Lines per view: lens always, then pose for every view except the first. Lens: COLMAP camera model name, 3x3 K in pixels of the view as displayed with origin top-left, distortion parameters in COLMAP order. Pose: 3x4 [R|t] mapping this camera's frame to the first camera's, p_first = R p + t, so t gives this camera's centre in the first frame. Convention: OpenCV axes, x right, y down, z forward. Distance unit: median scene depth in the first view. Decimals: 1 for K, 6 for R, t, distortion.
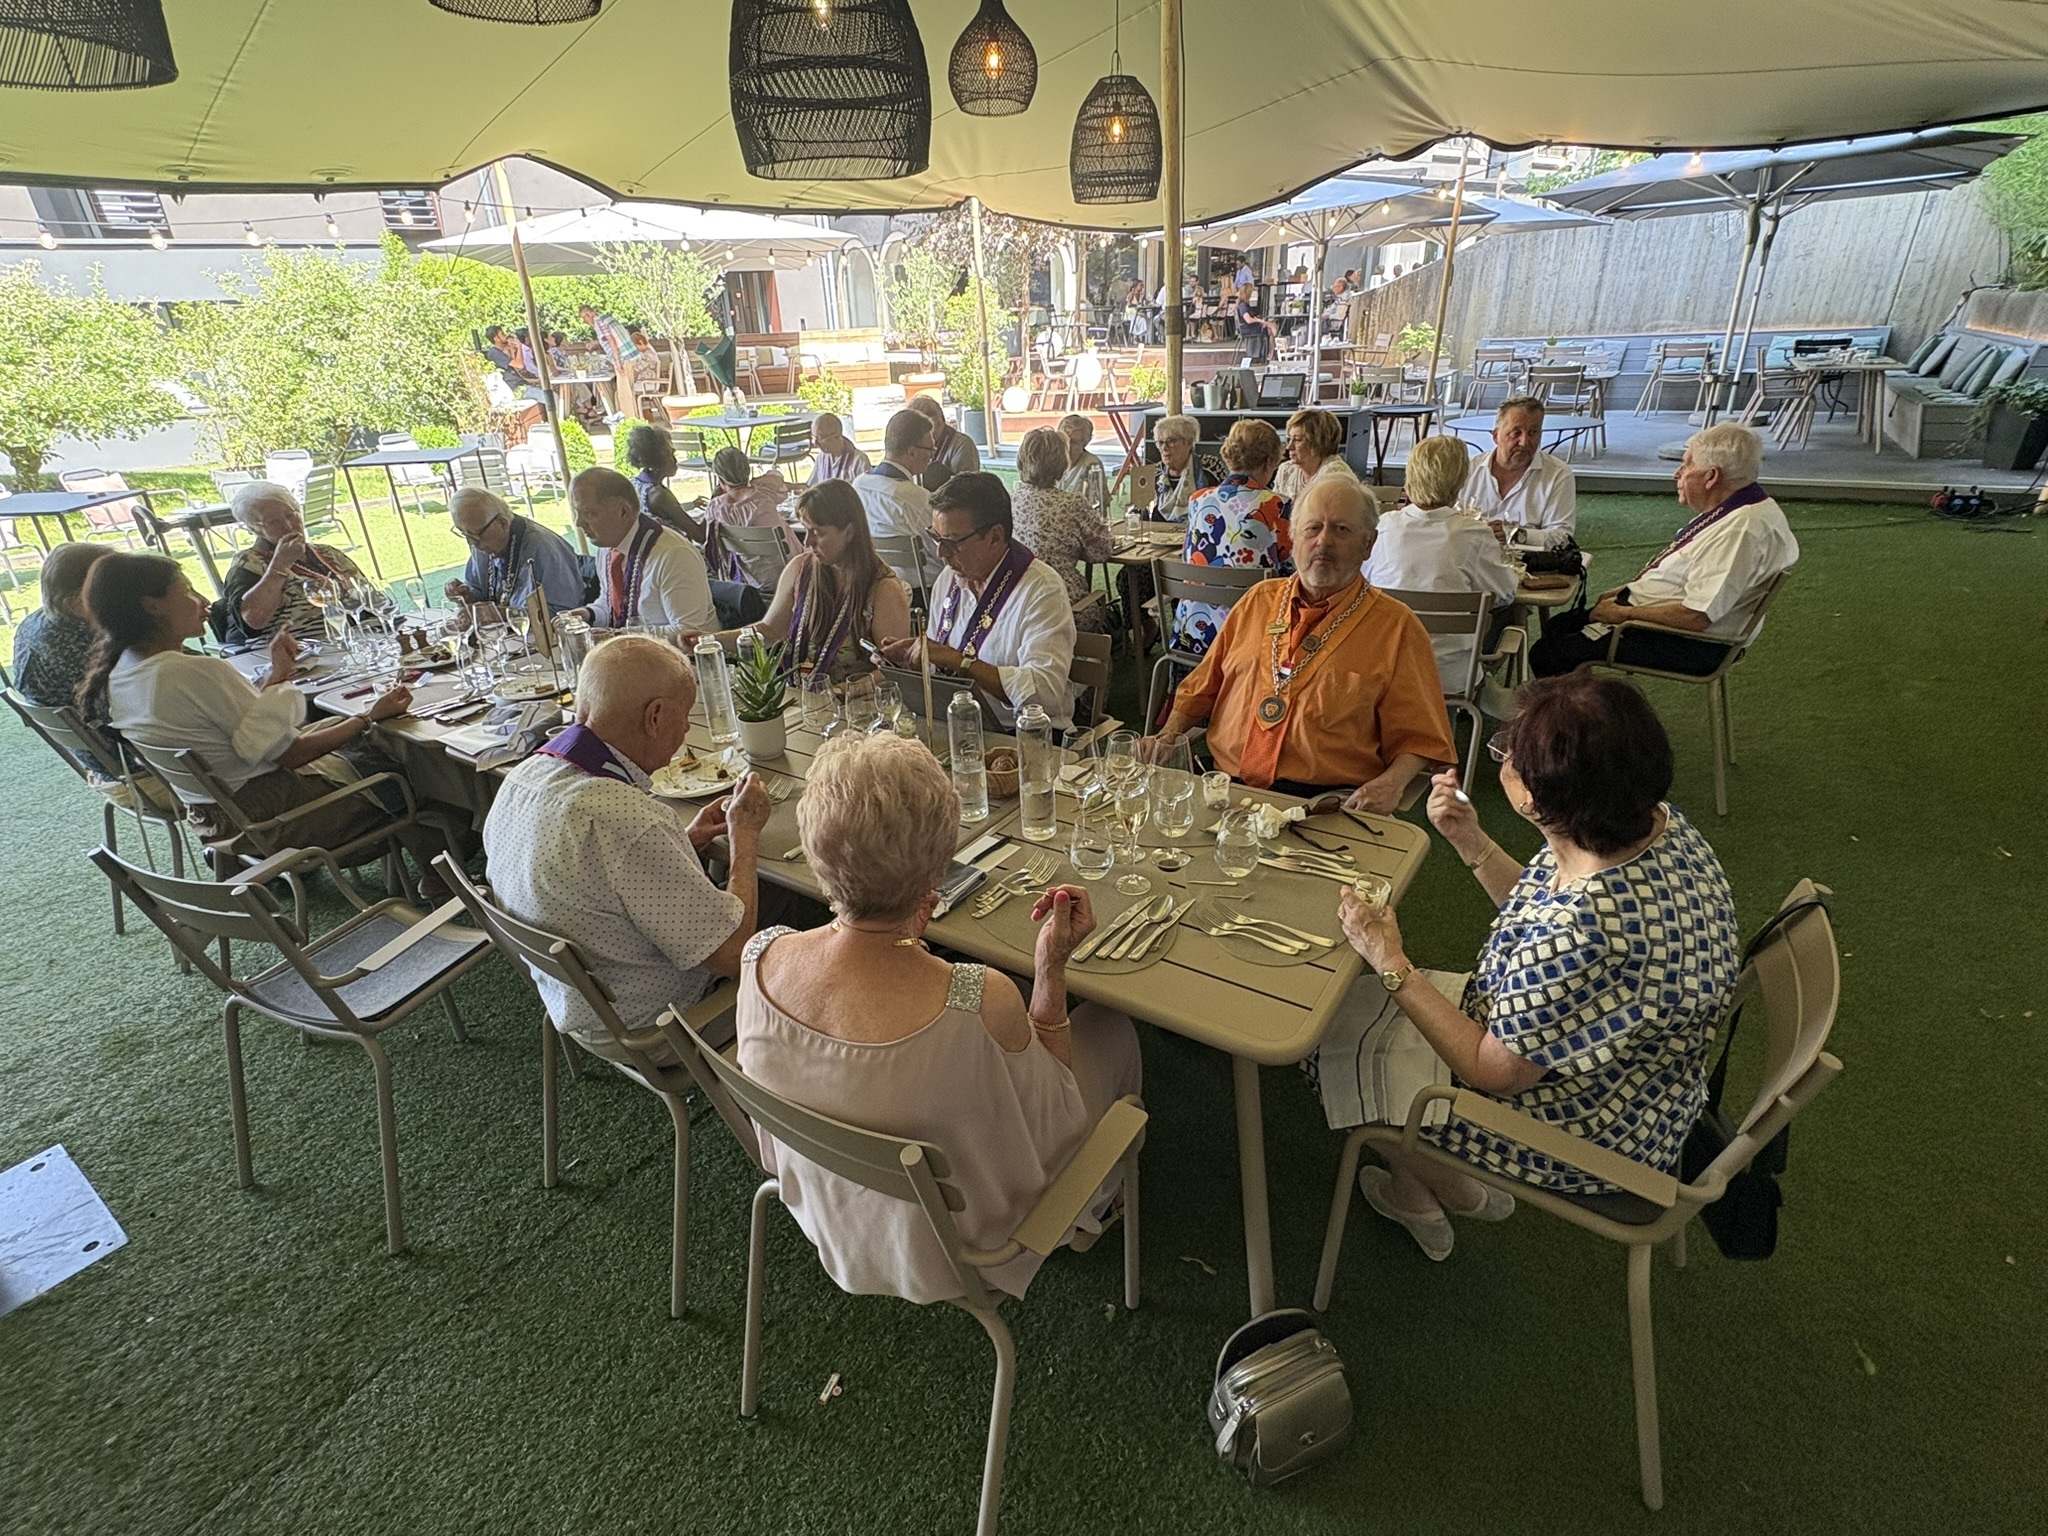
lens RADIAL K [[958.5, 0, 1024.0], [0, 958.5, 768.0], [0, 0, 1]] dist [0.003821, -0.000087]
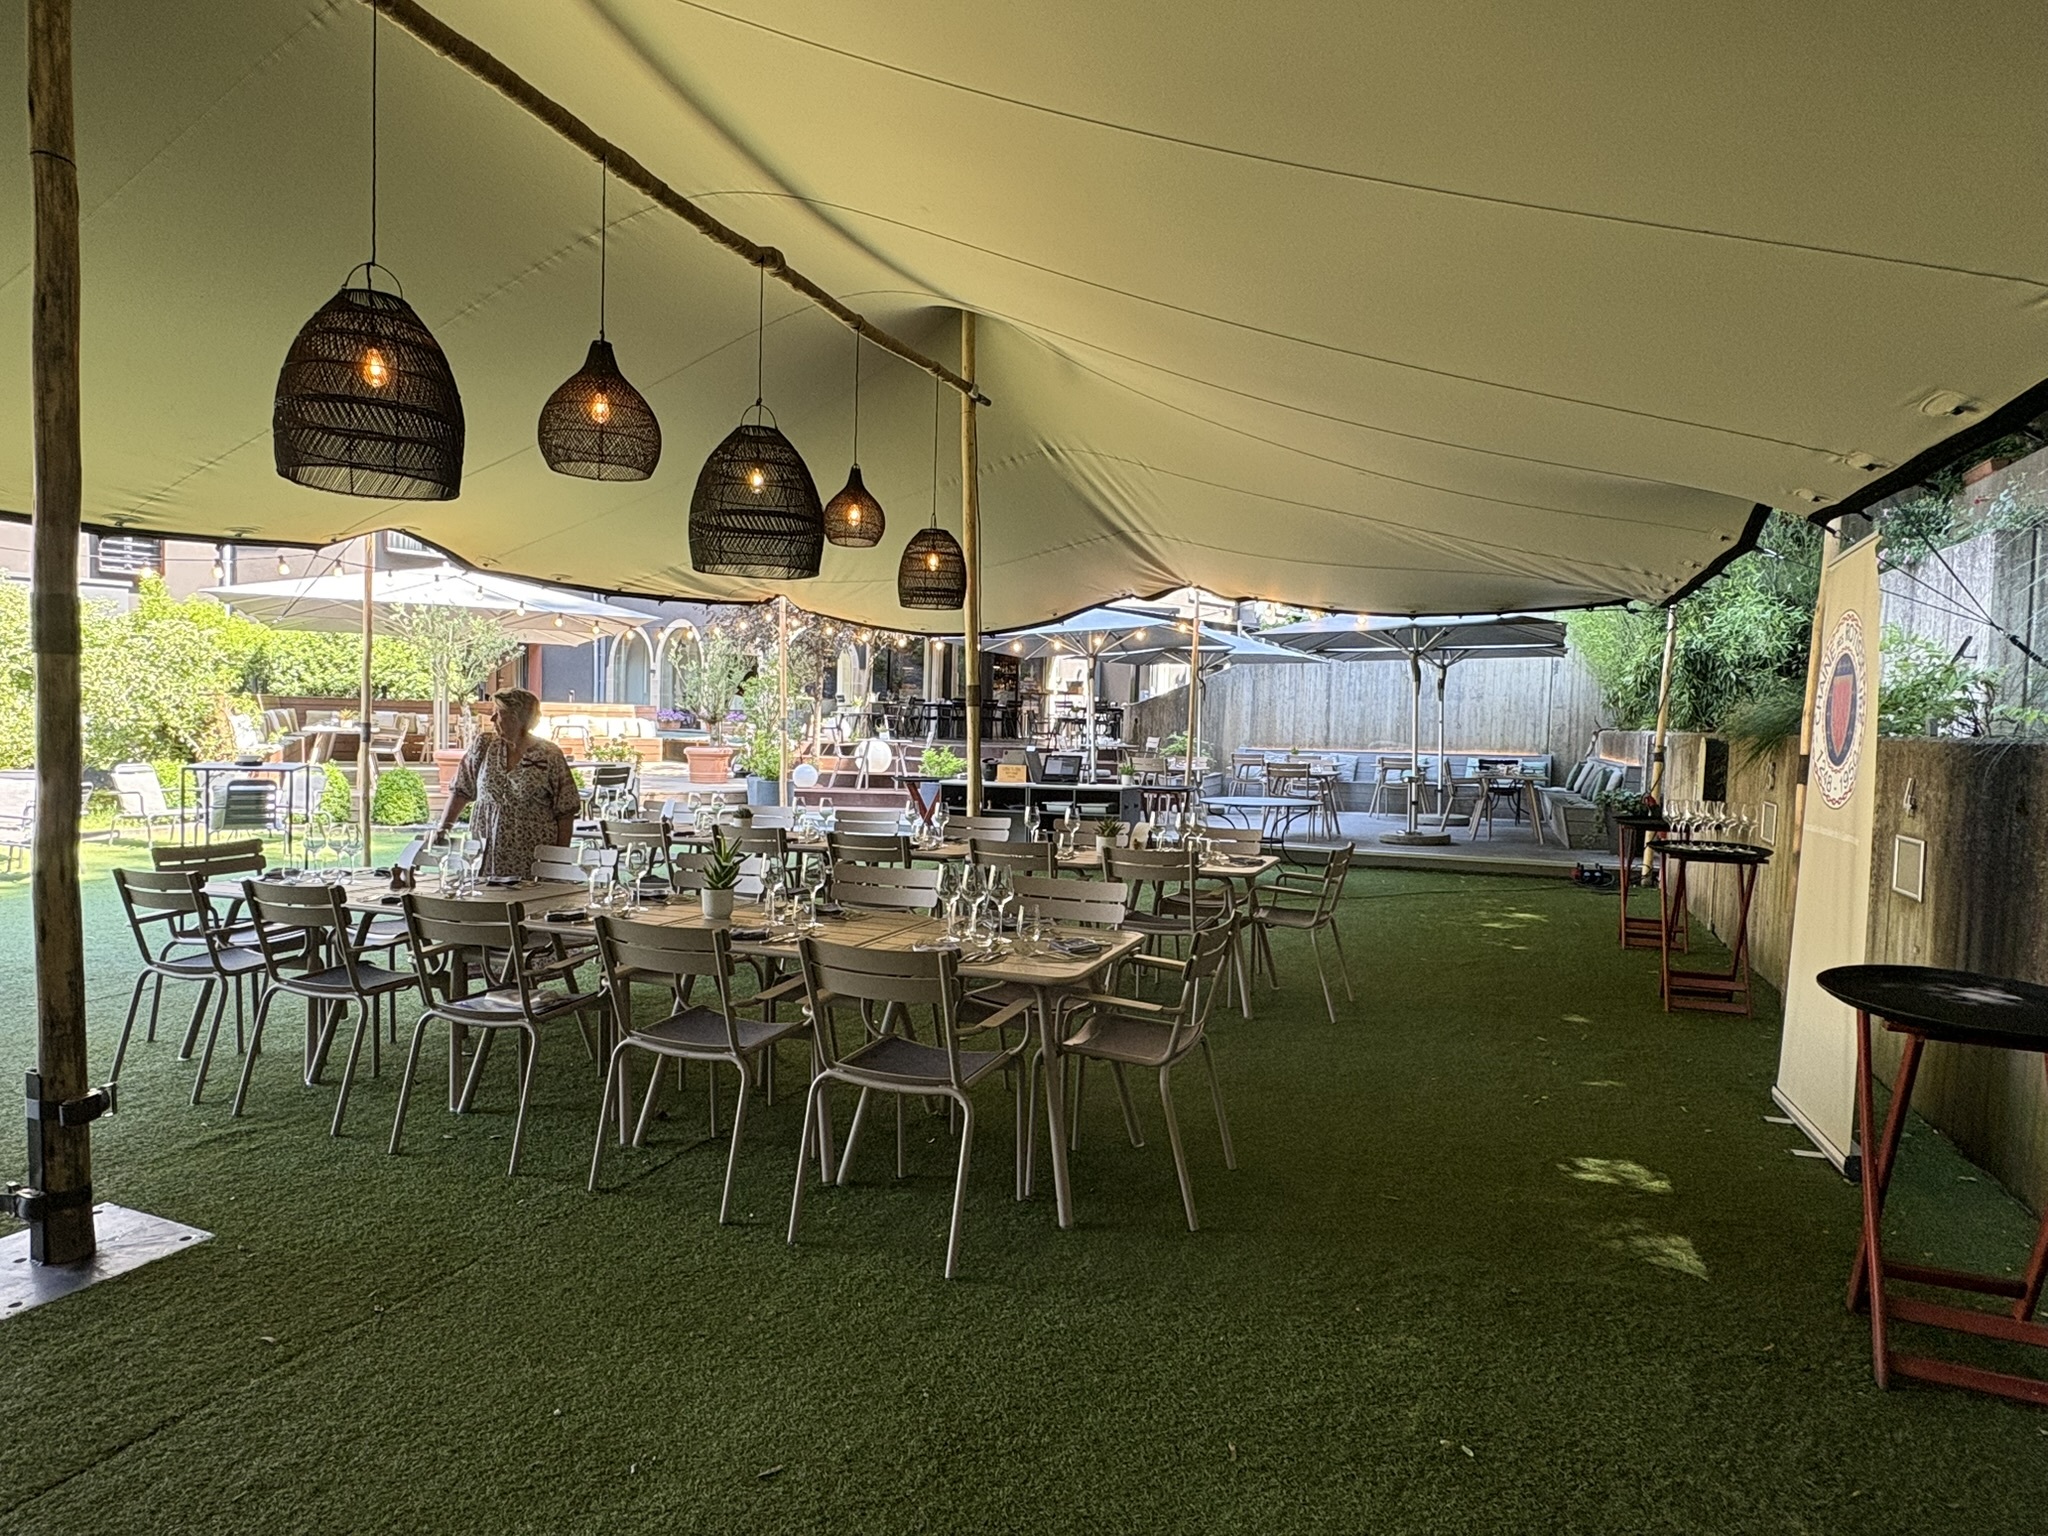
lens RADIAL K [[1049.8, 0, 1024.0], [0, 1049.8, 768.0], [0, 0, 1]] dist [-0.000327, -0.000235]
pose [[0.977632, 0.052099, 0.203766, -0.023130], [0.028566, 0.926964, -0.374062, 0.058344], [-0.208372, 0.371516, 0.904741, -0.092797]]
